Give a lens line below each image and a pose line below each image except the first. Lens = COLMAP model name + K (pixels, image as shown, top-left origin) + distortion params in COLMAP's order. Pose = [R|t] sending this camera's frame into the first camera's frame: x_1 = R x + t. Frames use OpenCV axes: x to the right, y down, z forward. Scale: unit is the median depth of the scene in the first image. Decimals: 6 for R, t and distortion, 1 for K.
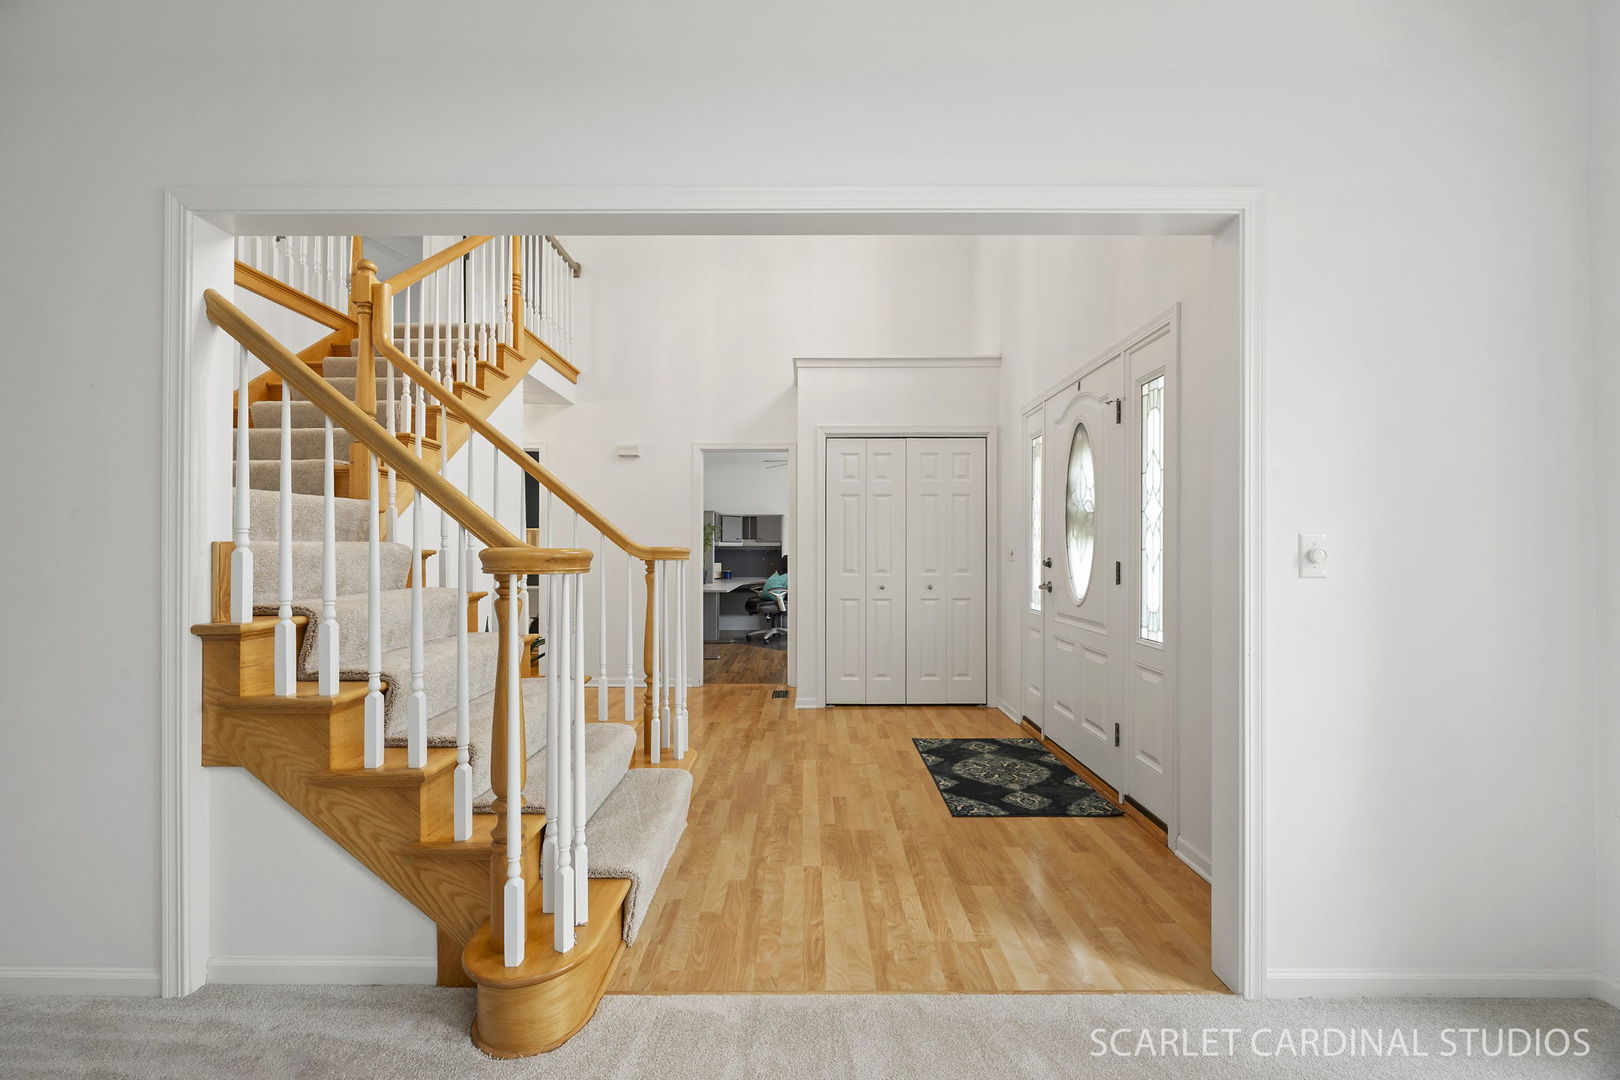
lens RADIAL K [[620.6, 0, 810.0], [0, 620.6, 540.0], [0, 0, 1]] dist [-0.001709, -0.000178]
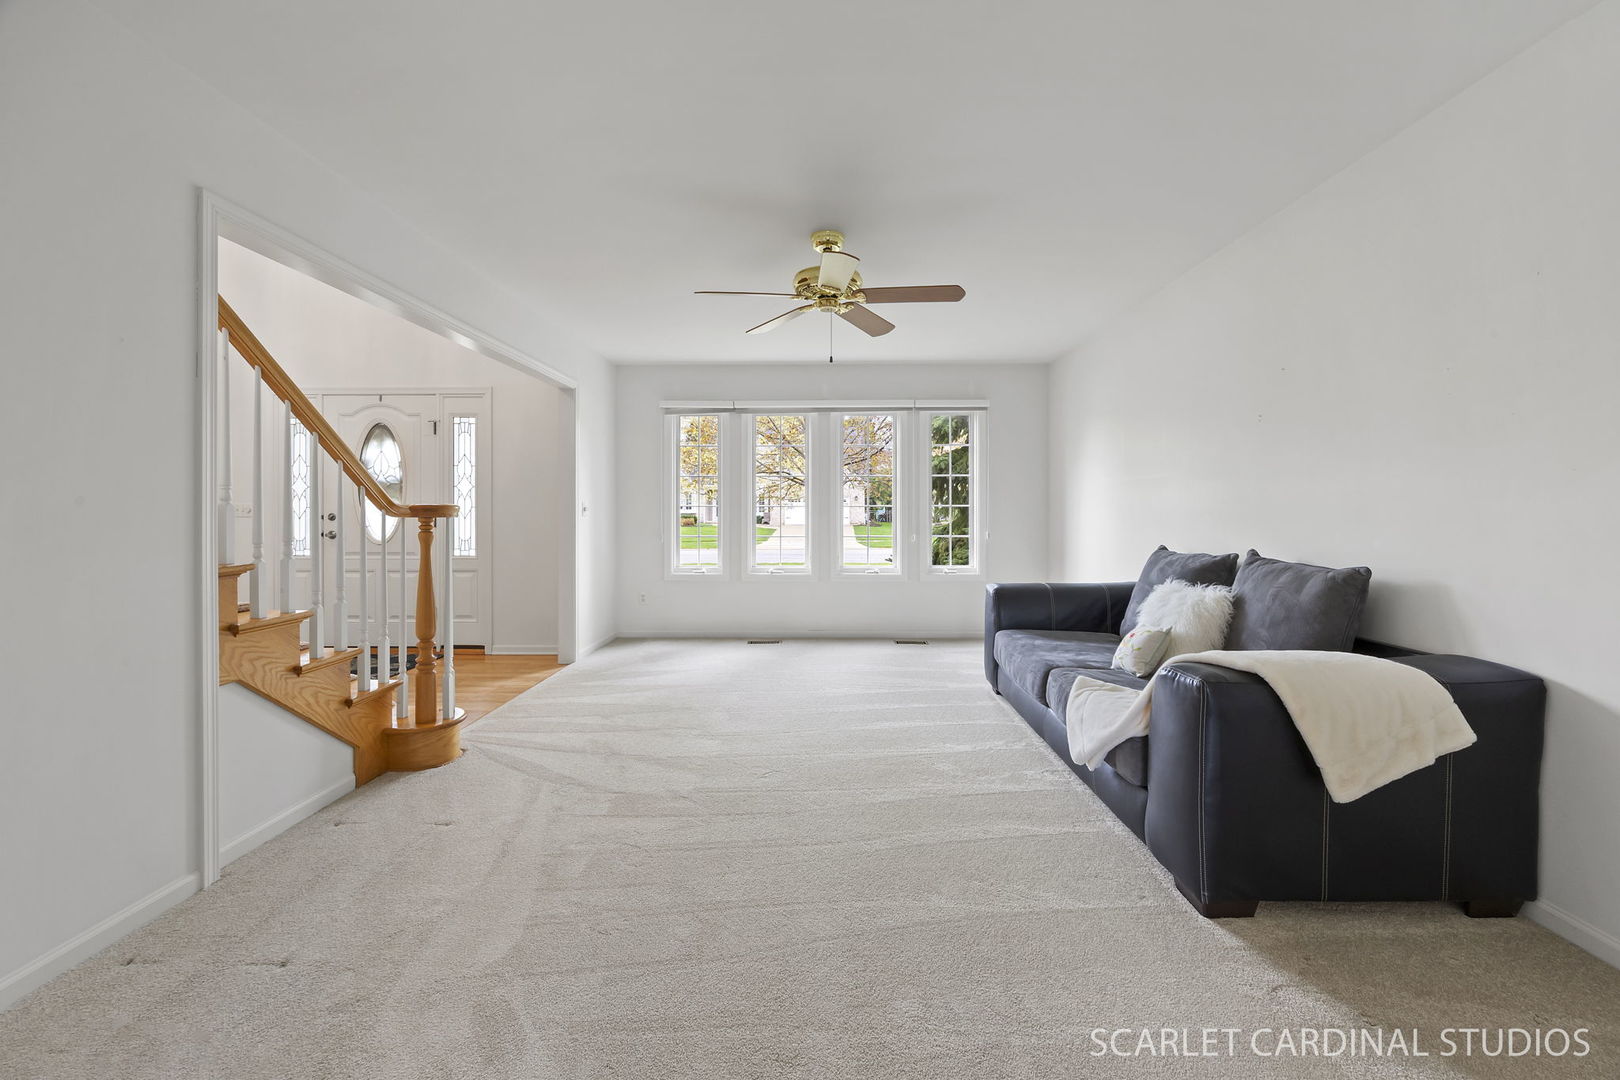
lens RADIAL K [[620.6, 0, 810.0], [0, 620.6, 540.0], [0, 0, 1]] dist [-0.001709, -0.000178]
pose [[0.029458, -0.050168, 0.998306, -1.871499], [-0.010596, 0.998668, 0.050499, 0.011355], [-0.999510, -0.012066, 0.028888, -0.150466]]
